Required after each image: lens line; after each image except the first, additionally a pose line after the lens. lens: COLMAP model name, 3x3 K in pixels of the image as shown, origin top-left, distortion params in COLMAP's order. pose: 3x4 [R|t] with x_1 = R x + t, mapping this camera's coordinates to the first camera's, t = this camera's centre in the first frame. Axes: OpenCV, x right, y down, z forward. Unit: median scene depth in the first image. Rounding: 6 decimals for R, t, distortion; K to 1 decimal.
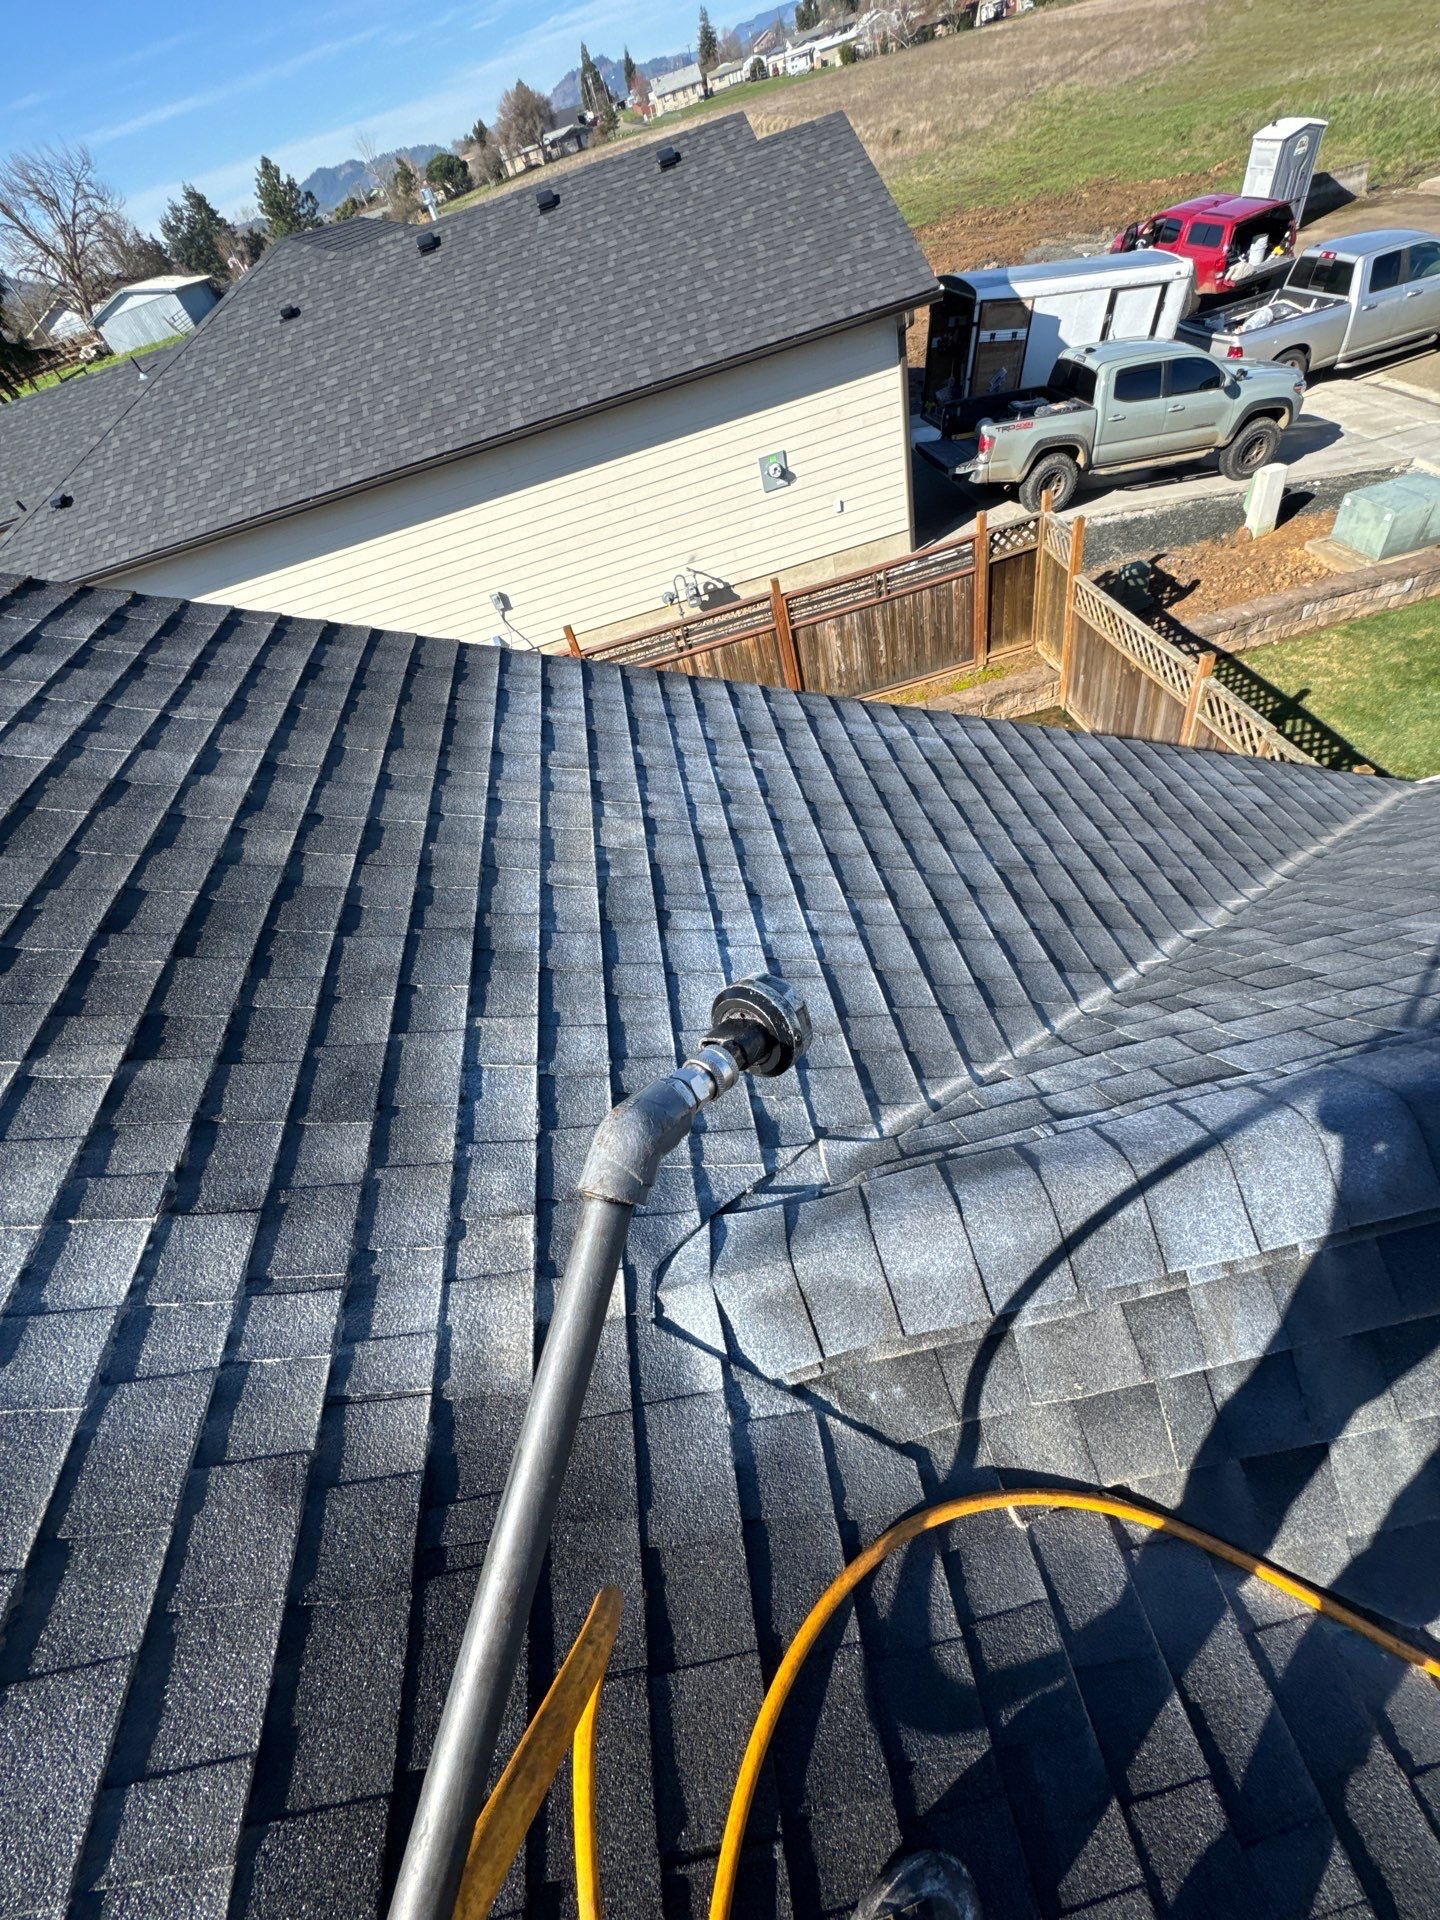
lens RADIAL K [[762.1, 0, 720.6], [0, 762.1, 957.6], [0, 0, 1]] dist [-0.002962, -0.000068]
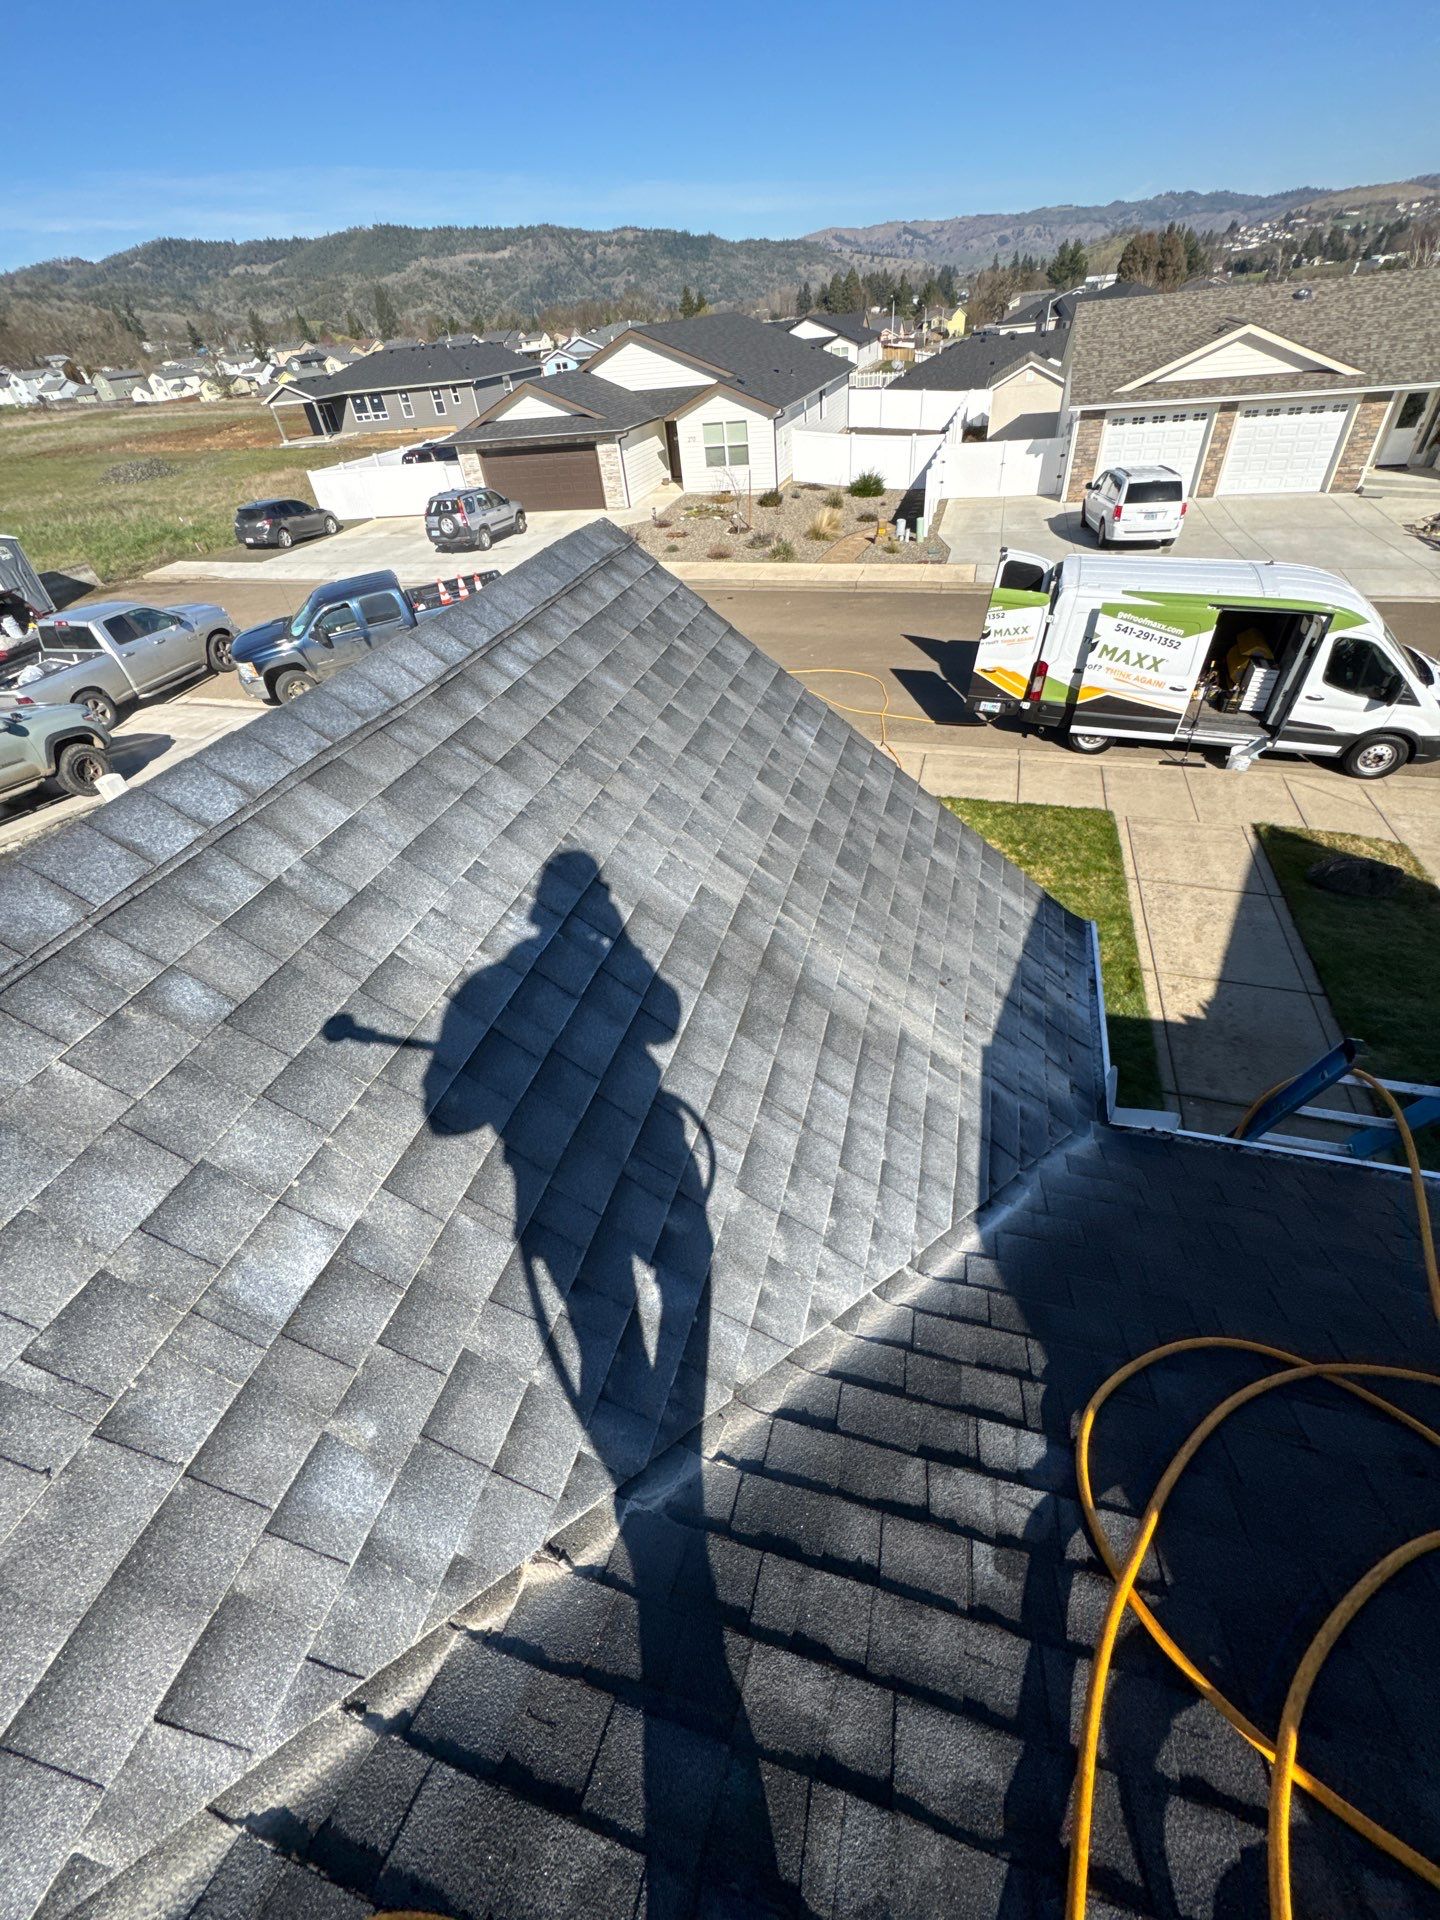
lens RADIAL K [[762.1, 0, 719.0], [0, 762.1, 959.4], [0, 0, 1]] dist [-0.002962, -0.000068]
pose [[0.439811, -0.427154, 0.790003, 0.141491], [0.663306, 0.747533, 0.034915, 0.073526], [-0.605468, 0.508658, 0.612108, -0.043188]]
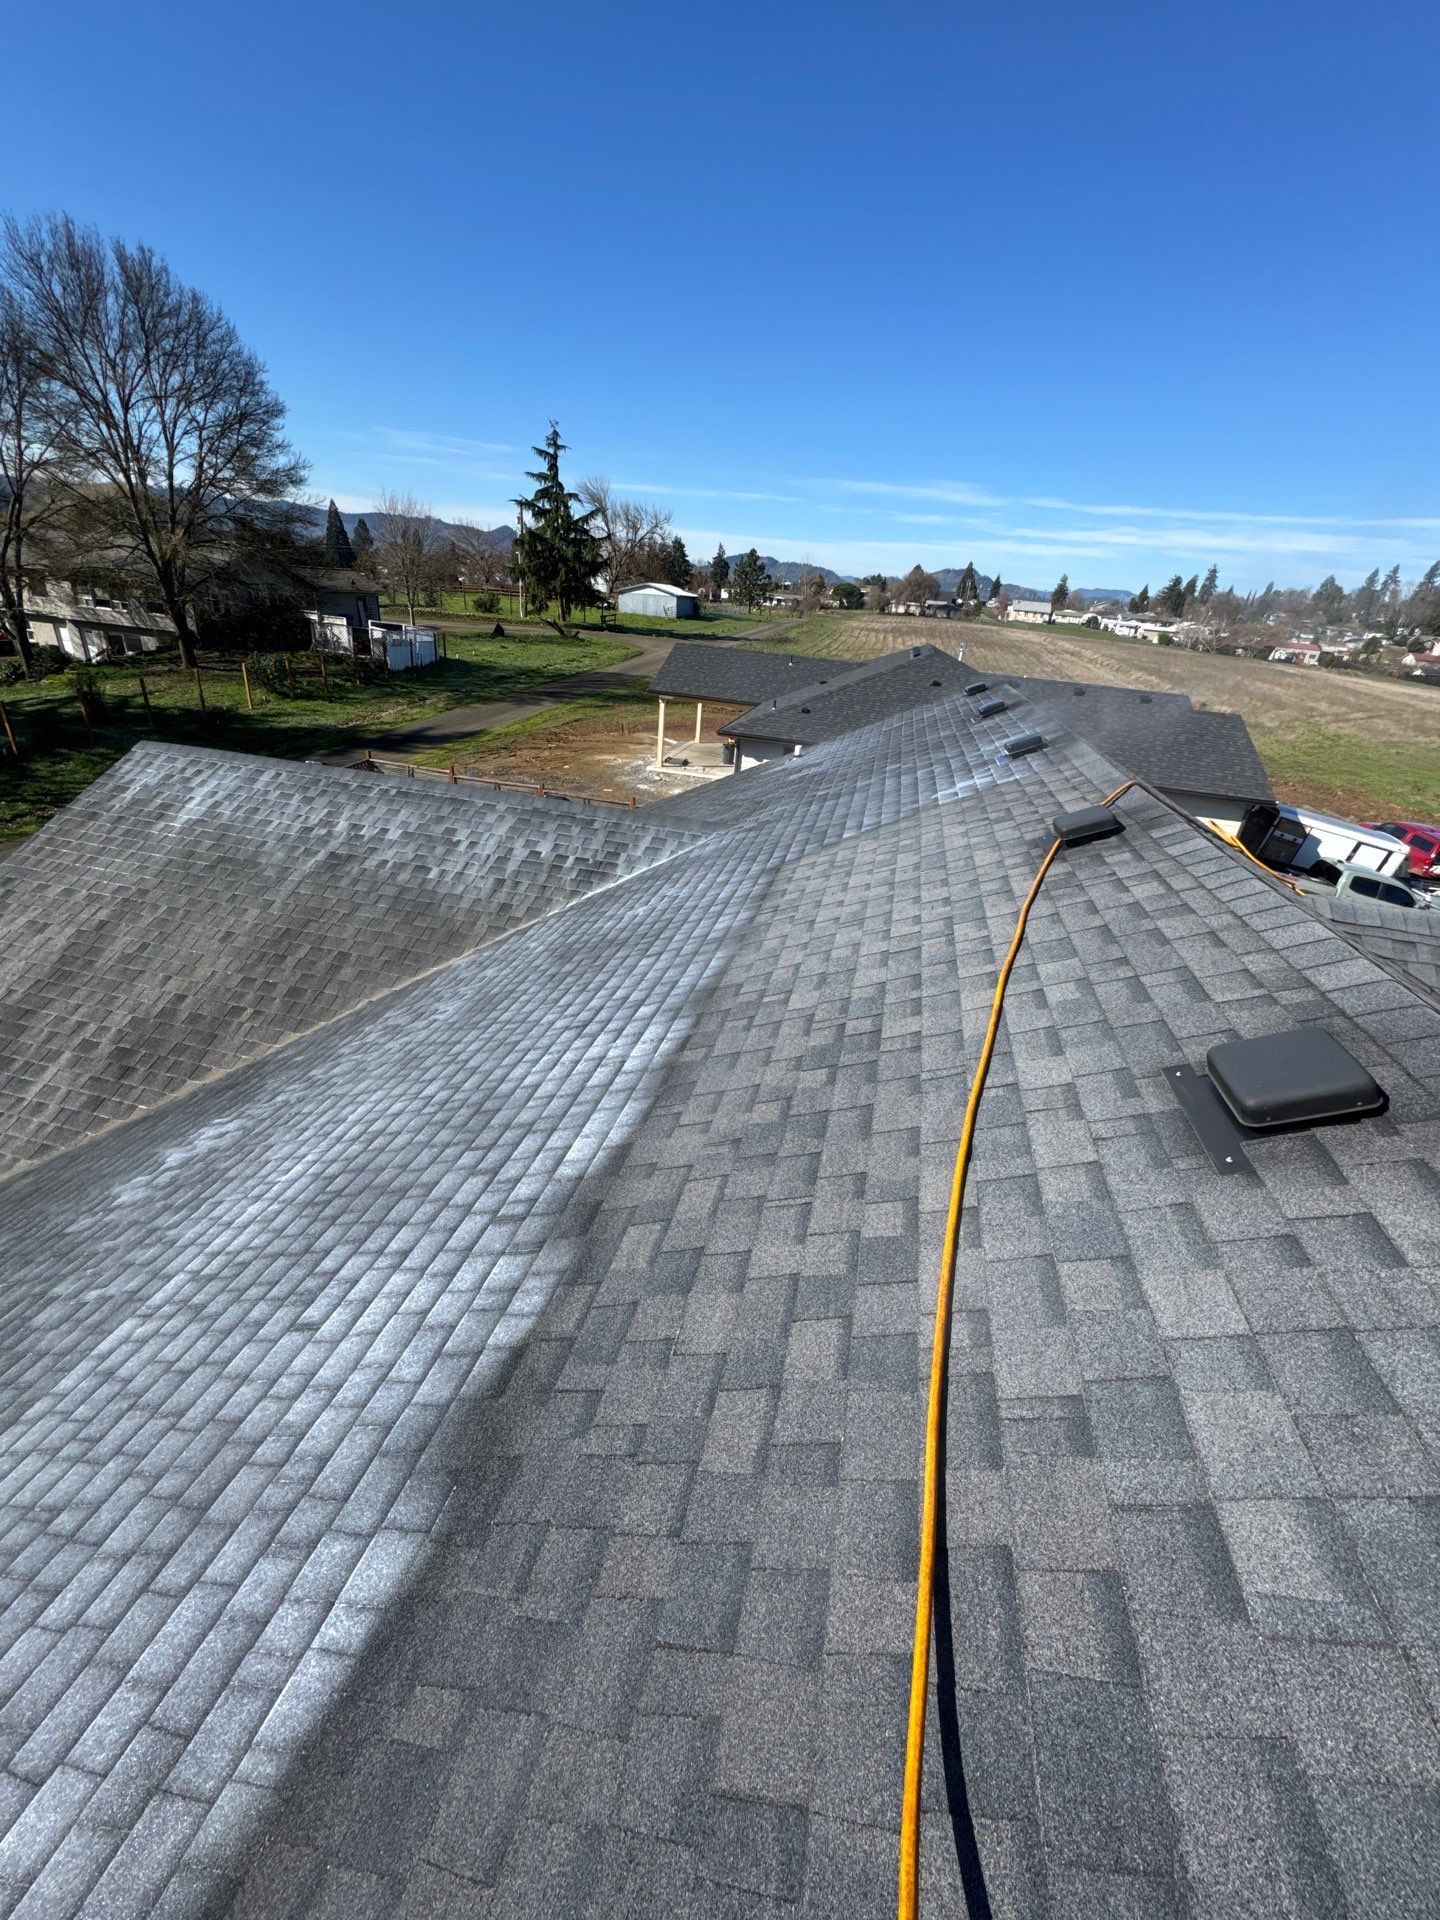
lens RADIAL K [[762.1, 0, 721.0], [0, 762.1, 957.4], [0, 0, 1]] dist [-0.002962, -0.000068]
pose [[0.881211, 0.434543, -0.186115, -0.358023], [-0.472423, 0.823540, -0.314003, 0.619756], [0.016825, 0.364628, 0.931001, -0.593402]]
